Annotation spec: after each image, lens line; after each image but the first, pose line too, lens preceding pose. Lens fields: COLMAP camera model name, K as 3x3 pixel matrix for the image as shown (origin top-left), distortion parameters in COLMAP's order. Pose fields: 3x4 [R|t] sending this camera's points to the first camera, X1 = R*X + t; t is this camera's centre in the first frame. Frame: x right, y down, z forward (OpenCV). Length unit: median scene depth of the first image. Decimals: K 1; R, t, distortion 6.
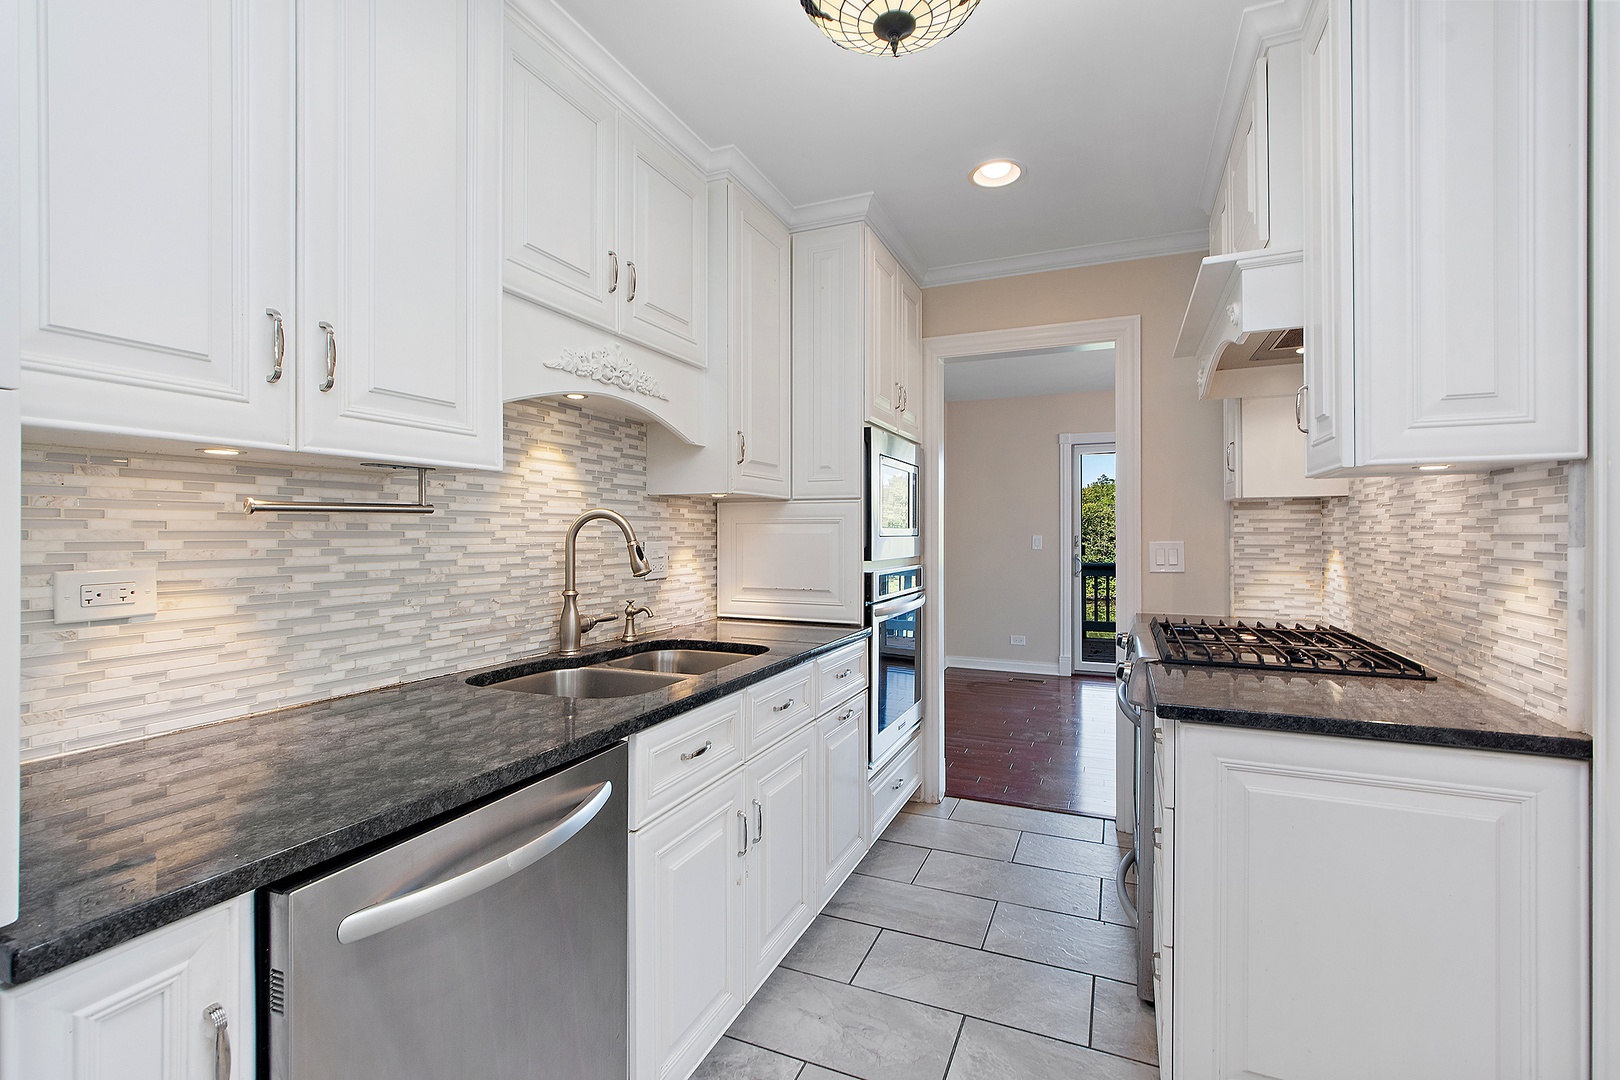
lens RADIAL K [[729.9, 0, 809.9], [0, 729.9, 533.1], [0, 0, 1]] dist [-0.007661, 0.001627]
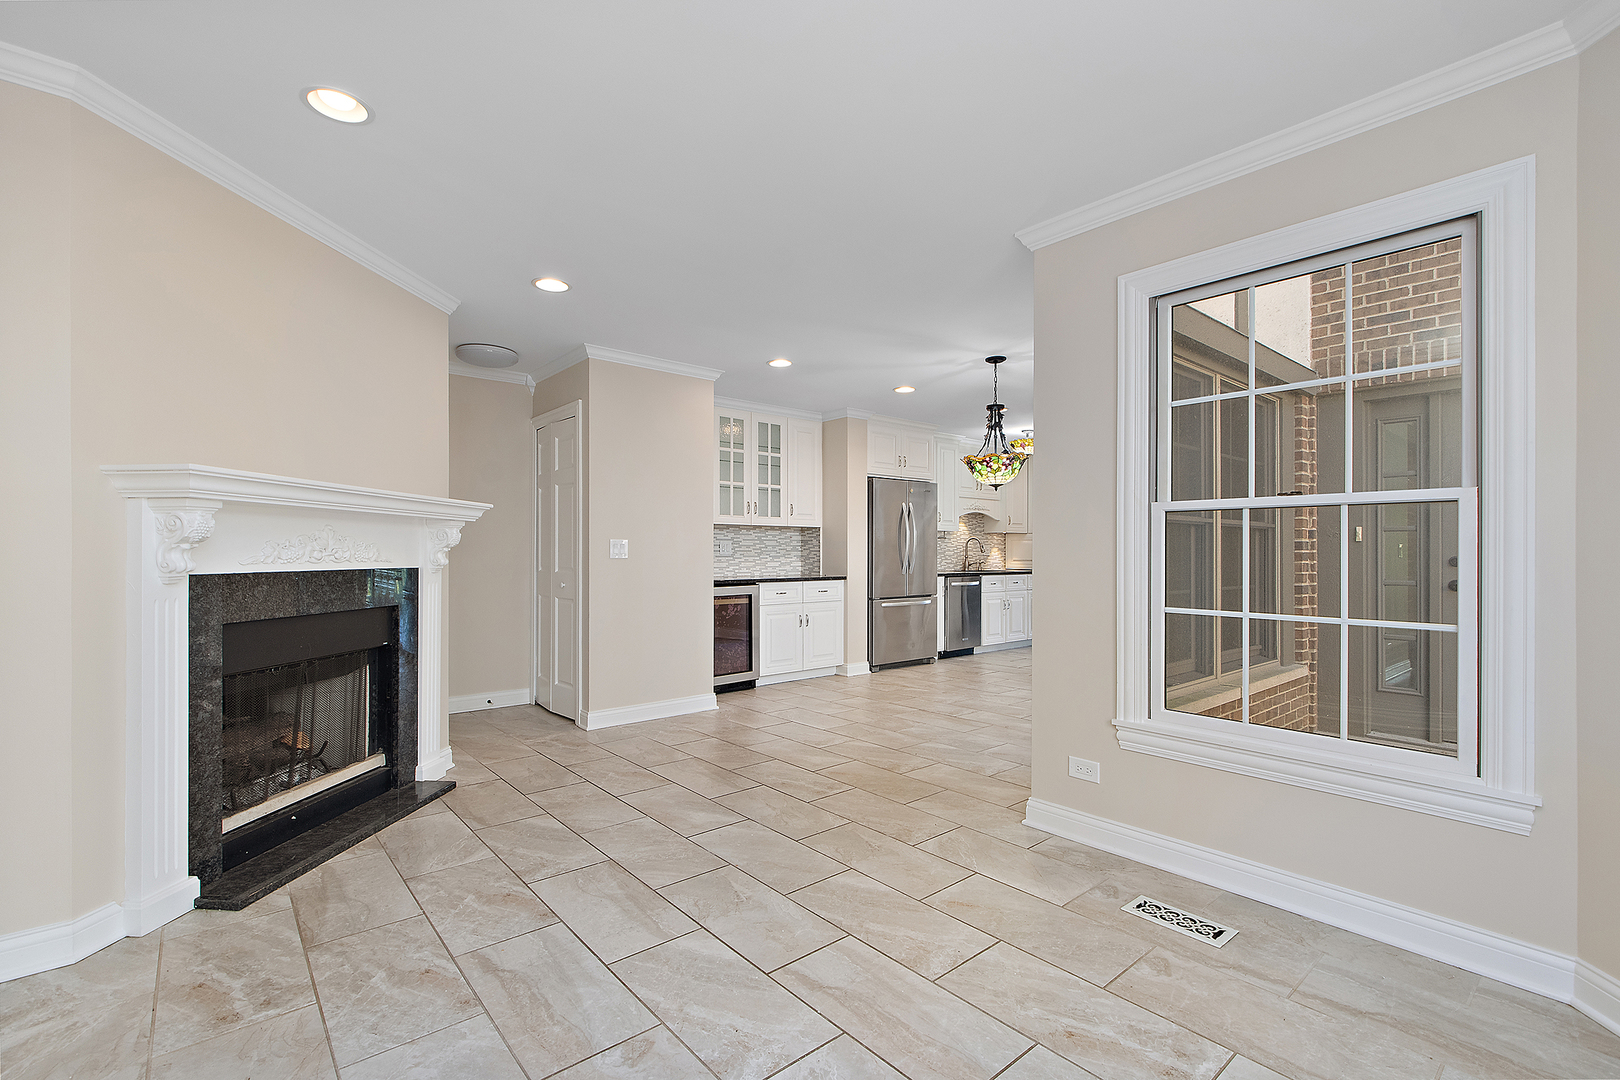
lens RADIAL K [[729.9, 0, 801.9], [0, 729.9, 545.4], [0, 0, 1]] dist [-0.007661, 0.001627]
pose [[0.897158, -0.000639, -0.441709, 0.595279], [-0.003126, 0.999965, -0.007796, 0.043861], [0.441699, 0.008375, 0.897124, -2.790951]]
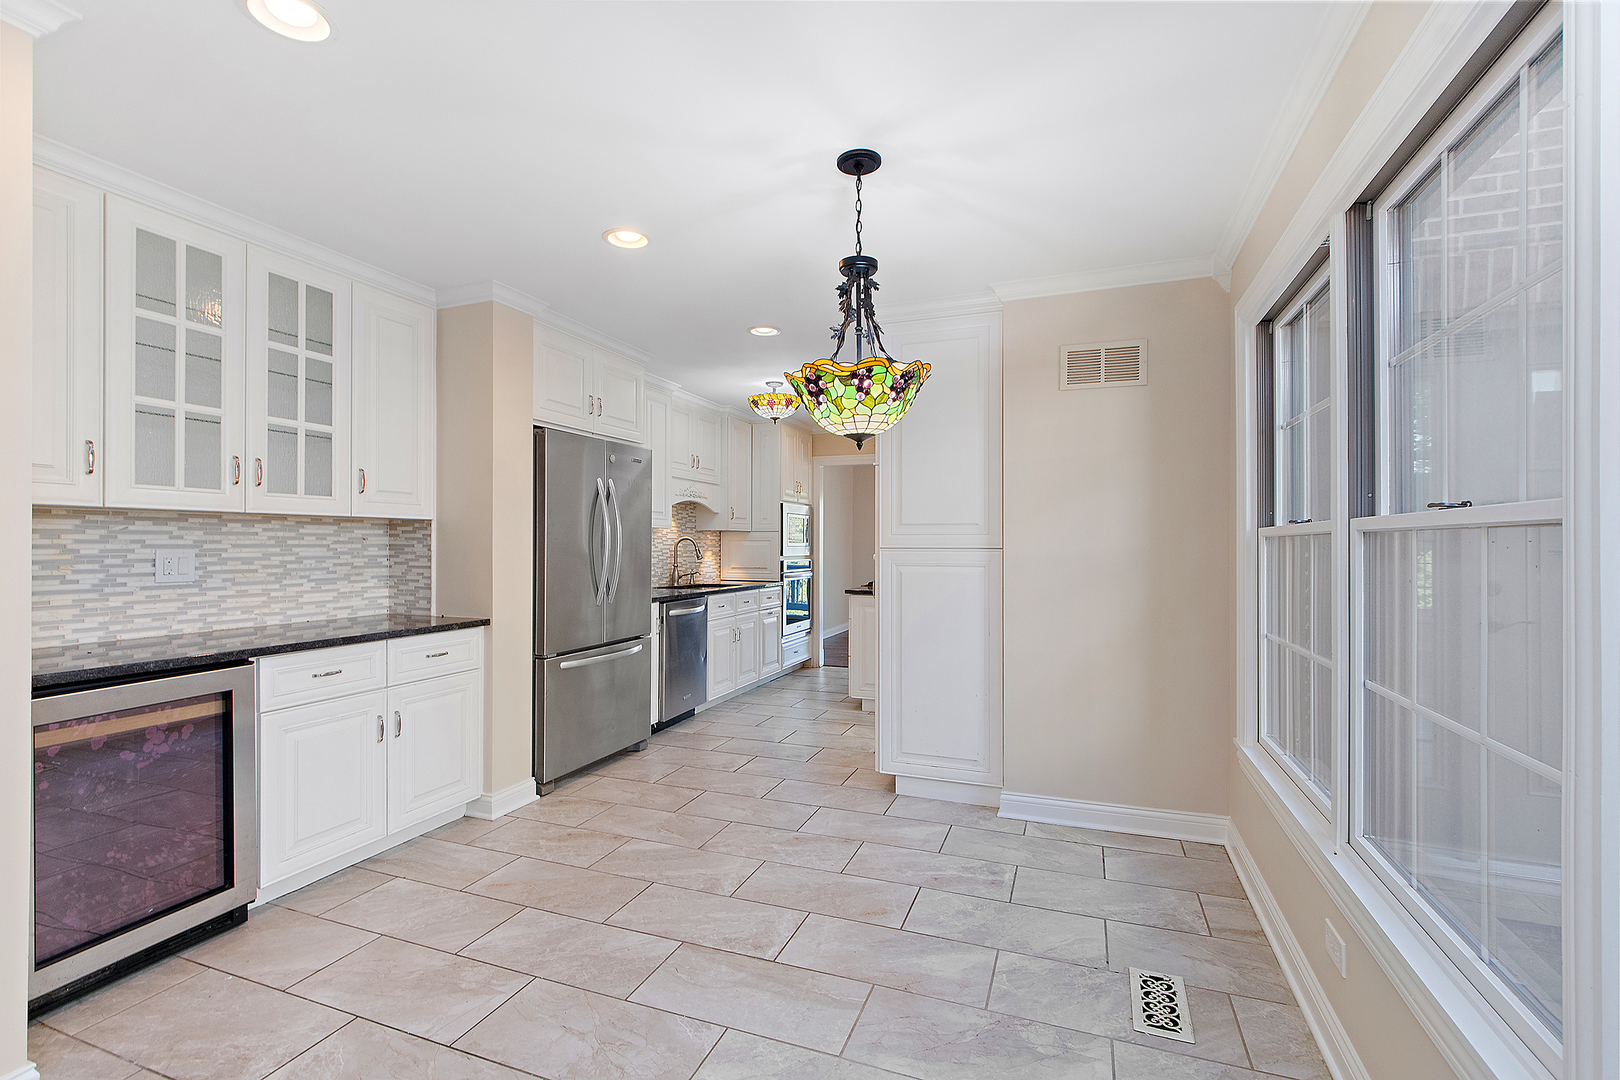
lens RADIAL K [[729.9, 0, 815.3], [0, 729.9, 541.0], [0, 0, 1]] dist [-0.007661, 0.001627]
pose [[0.998956, 0.002743, 0.045600, 0.086562], [-0.002547, 0.999987, -0.004338, -0.003301], [-0.045611, 0.004218, 0.998950, -1.662930]]
